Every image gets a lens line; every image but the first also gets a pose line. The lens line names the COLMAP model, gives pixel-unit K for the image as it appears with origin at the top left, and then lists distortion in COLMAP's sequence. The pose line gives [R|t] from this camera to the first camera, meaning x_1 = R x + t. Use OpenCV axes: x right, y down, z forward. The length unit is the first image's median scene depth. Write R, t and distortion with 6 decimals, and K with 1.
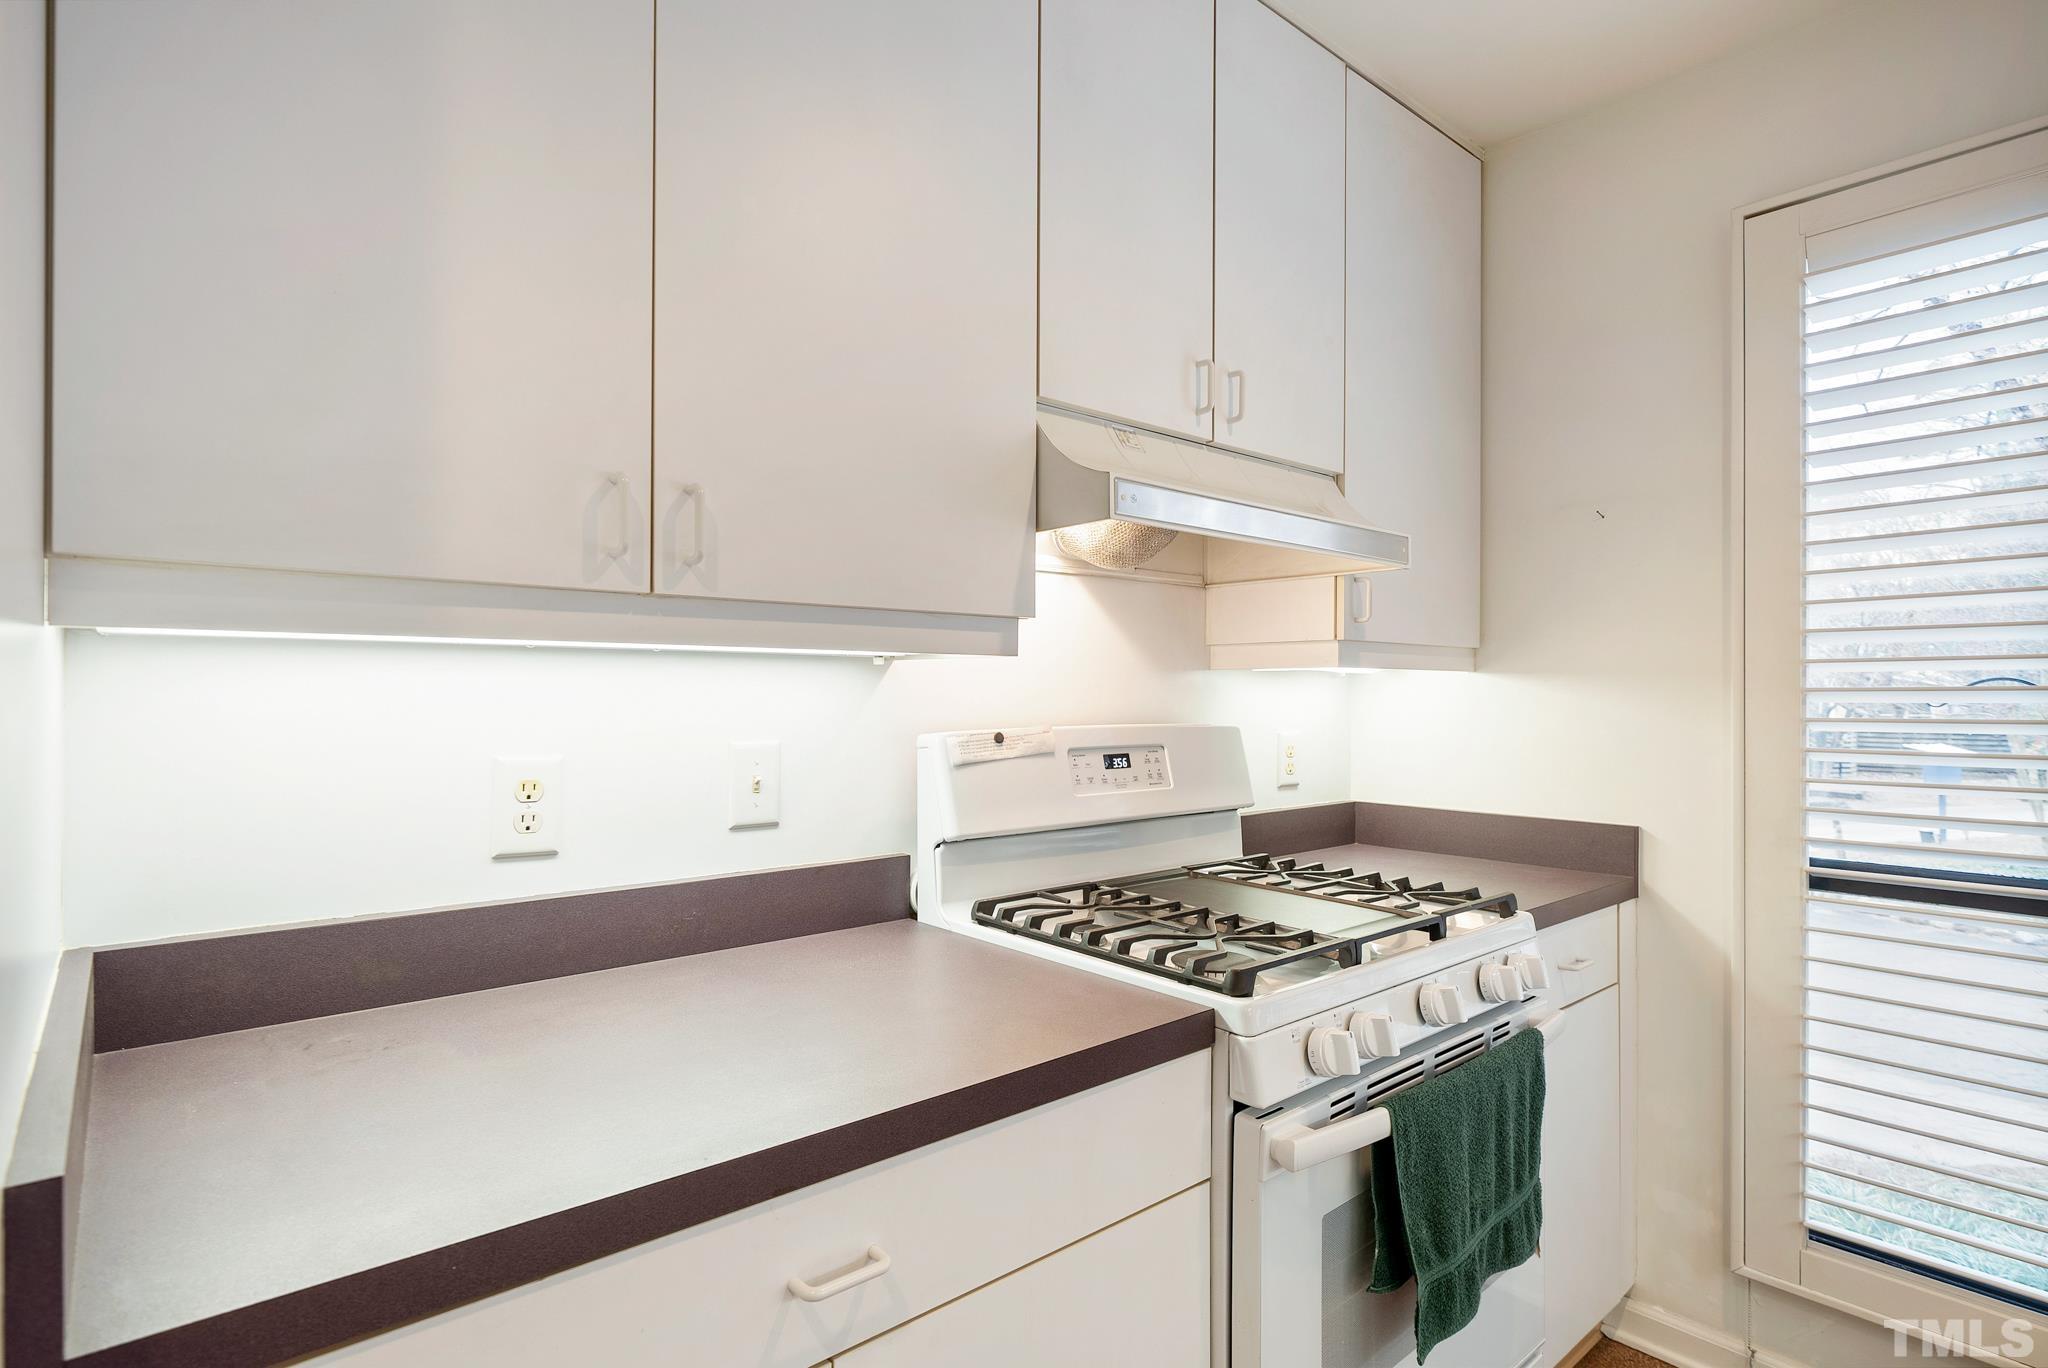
lens RADIAL K [[1036.1, 0, 1023.8], [0, 1036.1, 692.2], [0, 0, 1]] dist [0.000005, -0.000012]
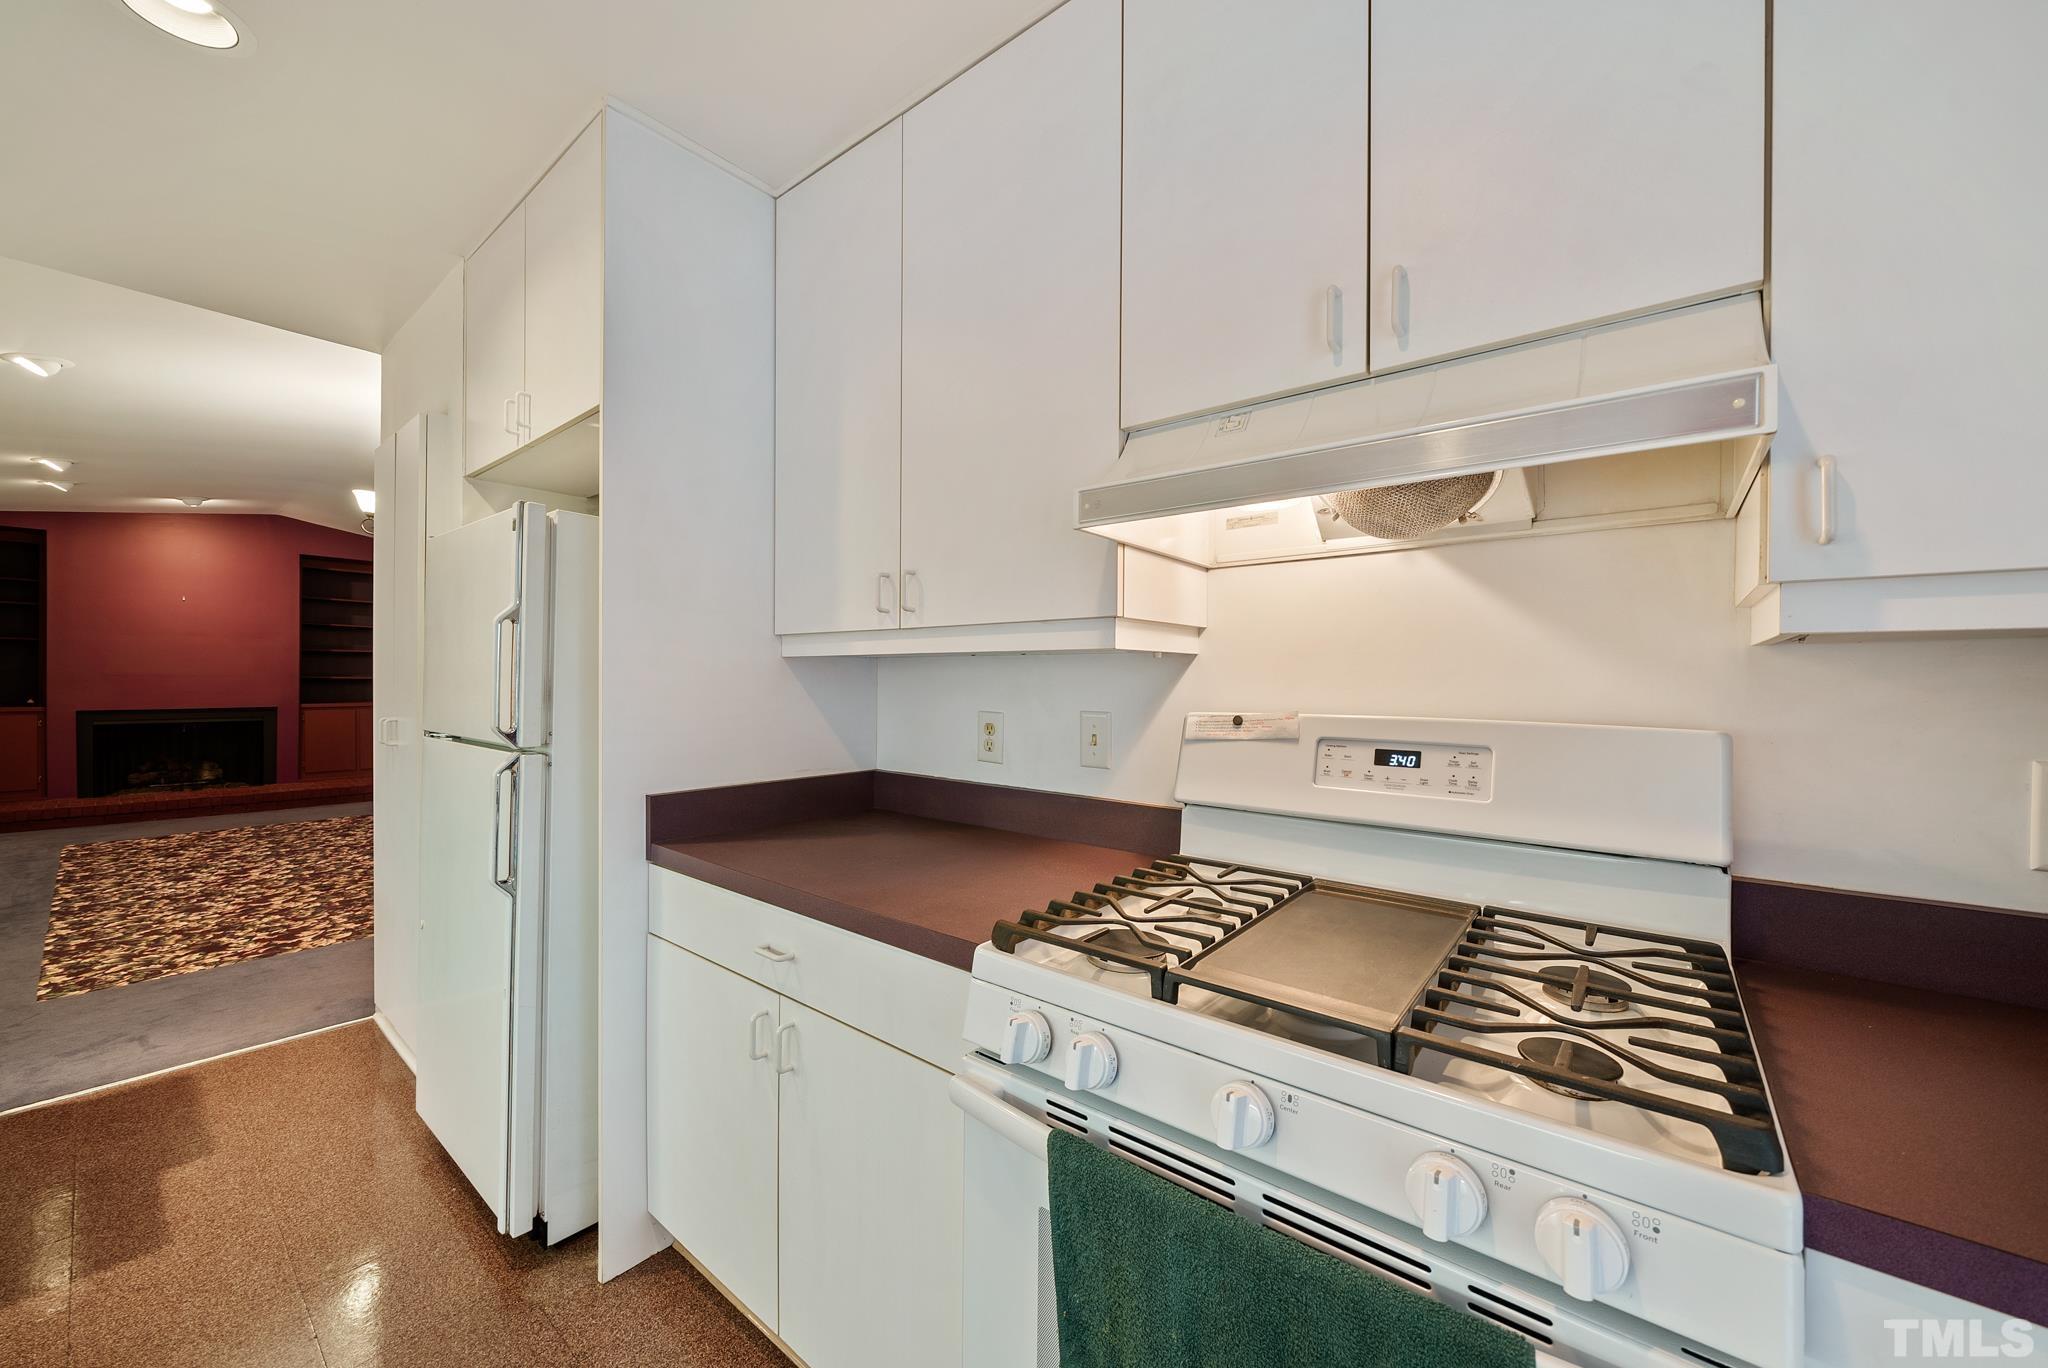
lens RADIAL K [[765.6, 0, 1034.9], [0, 765.6, 695.9], [0, 0, 1]] dist [-0.002578, -0.000041]
pose [[0.178148, 0.020562, -0.983789, 0.696335], [-0.006429, 0.999785, 0.019732, 0.002888], [0.983983, 0.002810, 0.178242, 0.602397]]
